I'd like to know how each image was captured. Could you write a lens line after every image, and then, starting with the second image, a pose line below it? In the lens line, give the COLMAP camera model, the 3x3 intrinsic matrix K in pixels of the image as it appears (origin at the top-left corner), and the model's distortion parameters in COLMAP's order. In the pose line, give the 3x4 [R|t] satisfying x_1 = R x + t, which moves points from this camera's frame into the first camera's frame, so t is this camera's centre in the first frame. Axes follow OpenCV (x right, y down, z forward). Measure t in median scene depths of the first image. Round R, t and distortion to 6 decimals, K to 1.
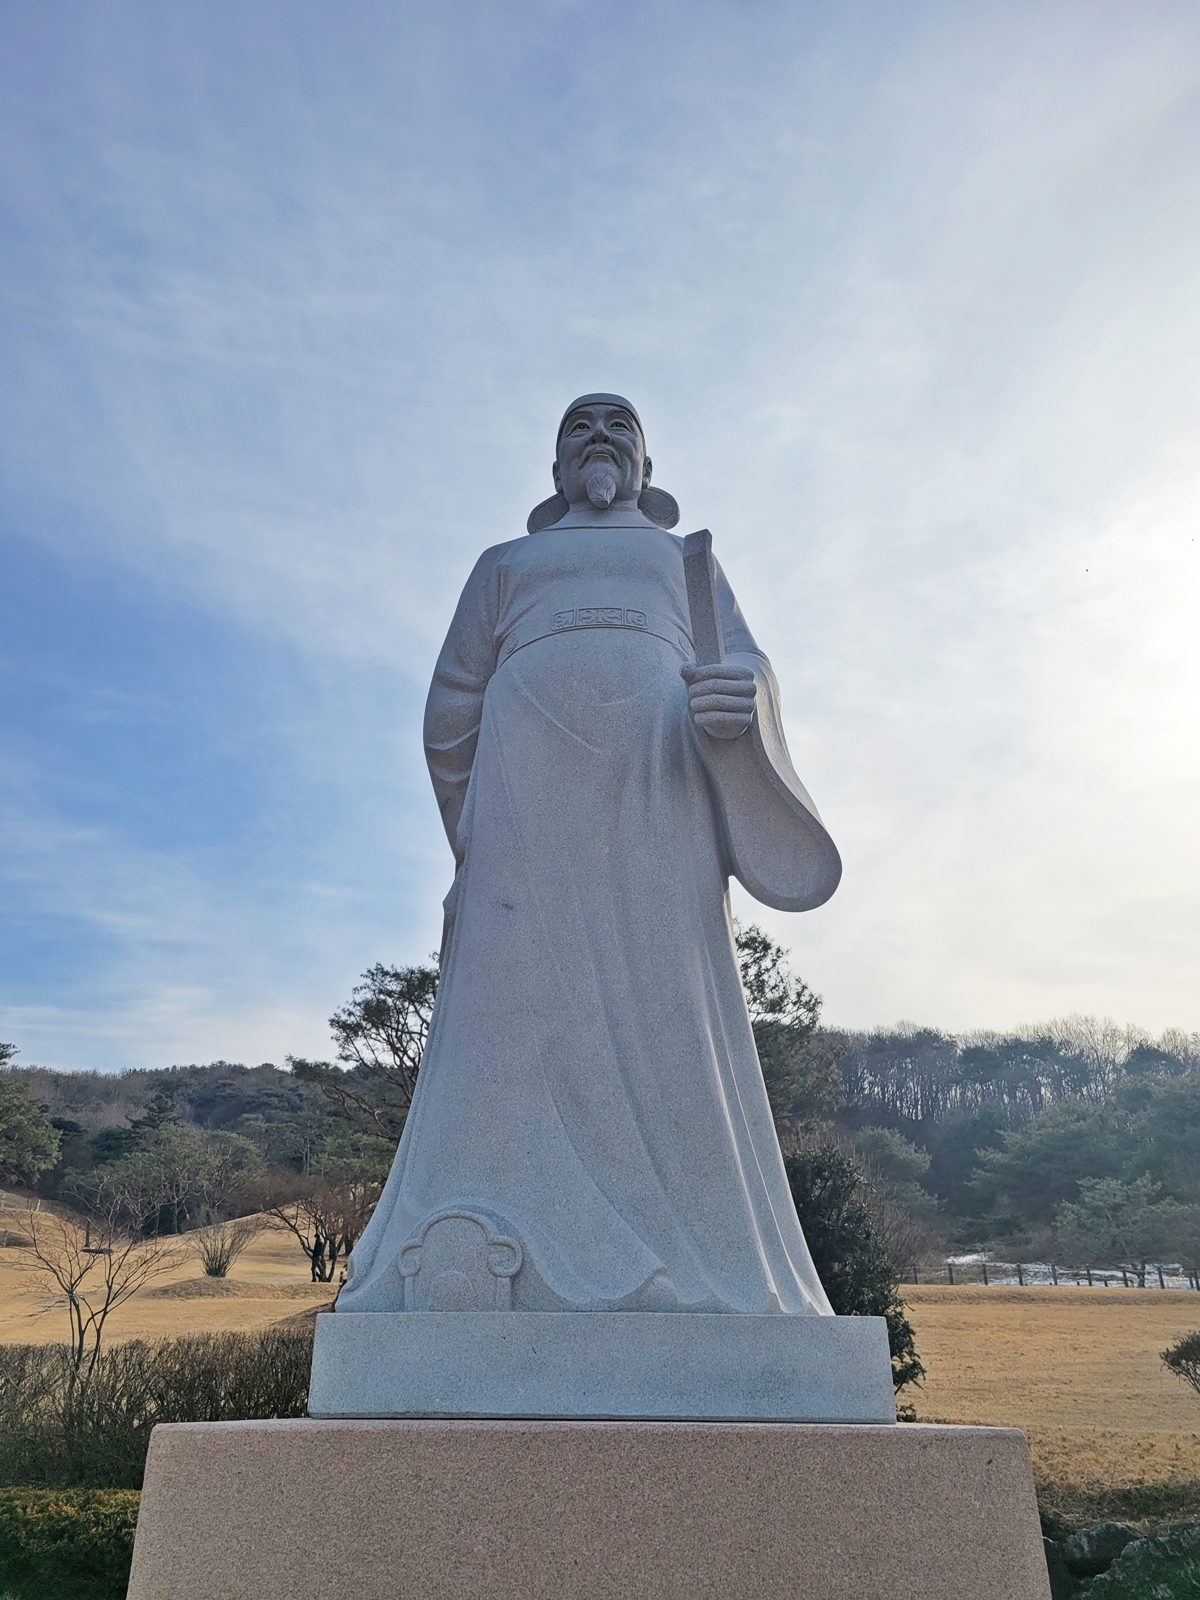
lens RADIAL K [[1204.4, 0, 600.0], [0, 1204.4, 800.0], [0, 0, 1]] dist [0.041341, -0.013984]
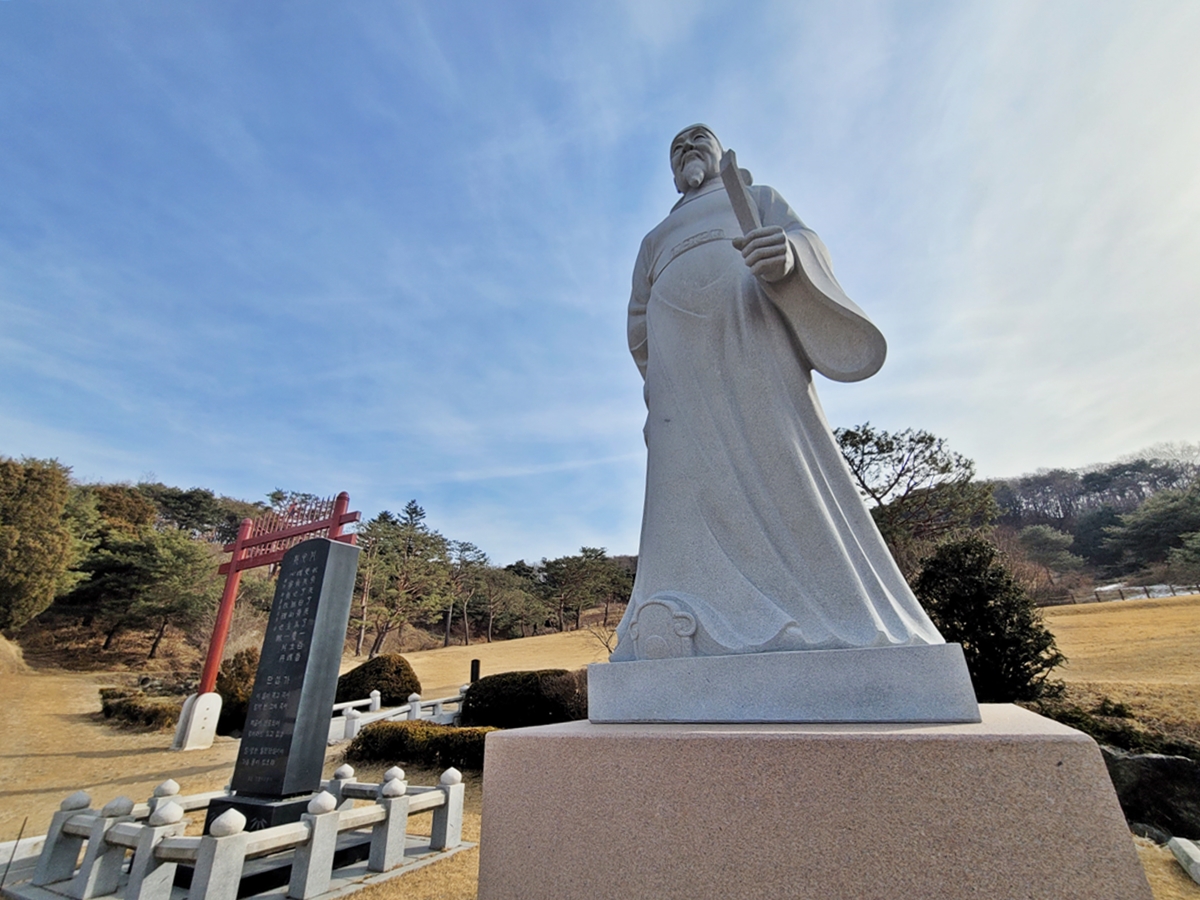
lens RADIAL K [[524.8, 0, 627.2], [0, 524.8, 454.6], [0, 0, 1]] dist [-0.002706, 0.001243]
pose [[0.891762, -0.214360, -0.398510, 0.154483], [0.236619, 0.971578, 0.006877, 0.115962], [0.385709, -0.100428, 0.917138, 0.303533]]
